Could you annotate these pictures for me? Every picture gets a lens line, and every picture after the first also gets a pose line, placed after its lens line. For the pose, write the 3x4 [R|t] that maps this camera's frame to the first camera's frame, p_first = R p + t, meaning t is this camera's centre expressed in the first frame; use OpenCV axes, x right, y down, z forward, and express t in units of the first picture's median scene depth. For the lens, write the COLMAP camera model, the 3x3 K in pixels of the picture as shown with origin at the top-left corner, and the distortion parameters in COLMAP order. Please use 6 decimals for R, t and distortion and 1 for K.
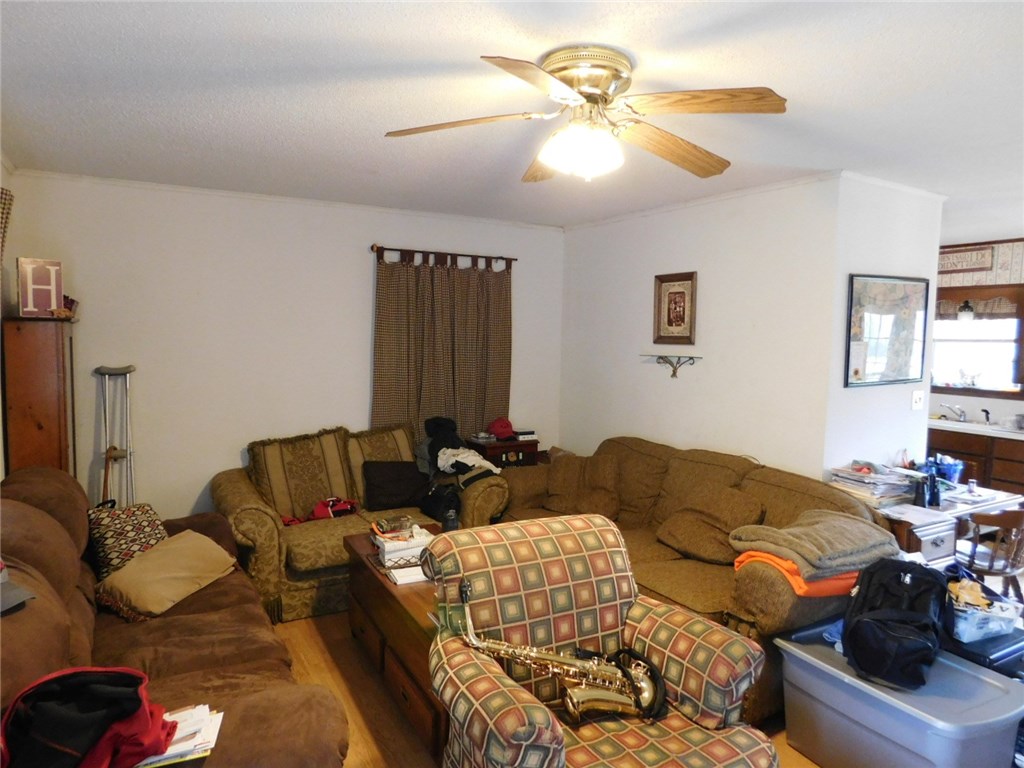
lens RADIAL K [[681.3, 0, 511.0], [0, 681.3, 382.0], [0, 0, 1]] dist [-0.028047, 0.018189]
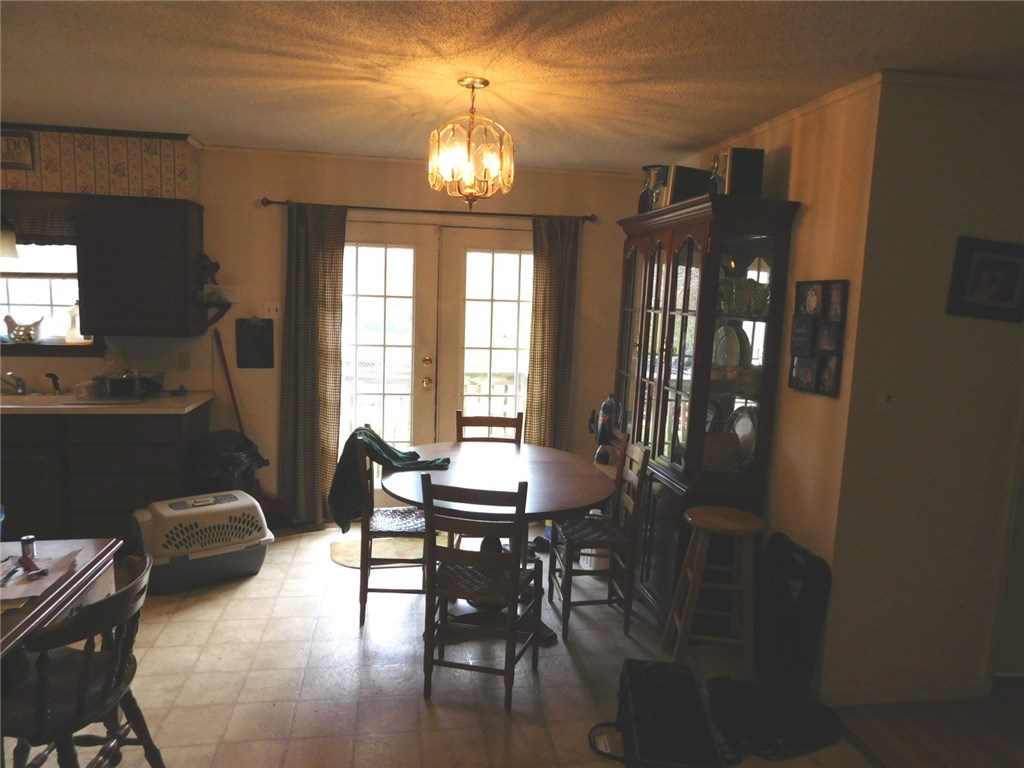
lens RADIAL K [[681.3, 0, 512.1], [0, 681.3, 387.6], [0, 0, 1]] dist [-0.028047, 0.018189]
pose [[0.363434, -0.138352, 0.921290, 0.229174], [0.042265, 0.990342, 0.132049, -0.017714], [-0.930661, -0.009053, 0.365771, 0.297867]]
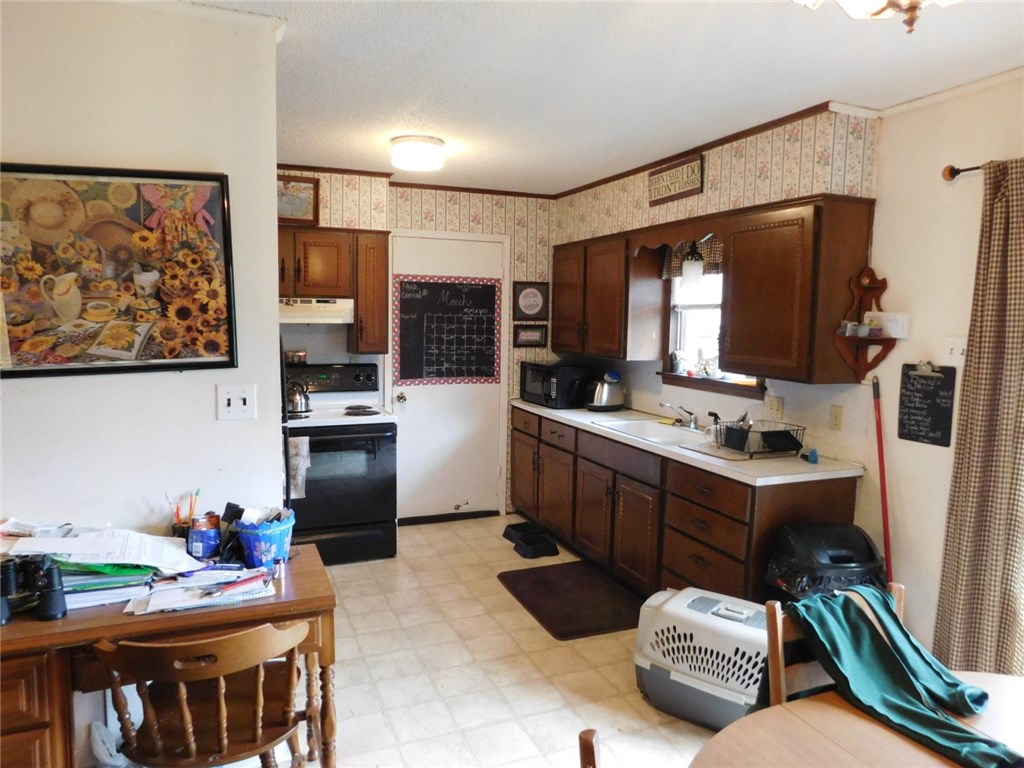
lens RADIAL K [[681.3, 0, 513.6], [0, 681.3, 386.2], [0, 0, 1]] dist [-0.028047, 0.018189]
pose [[0.990480, 0.010392, -0.137262, 0.614167], [-0.005983, 0.999454, 0.032490, -0.004269], [0.137525, -0.031360, 0.990002, 0.335748]]
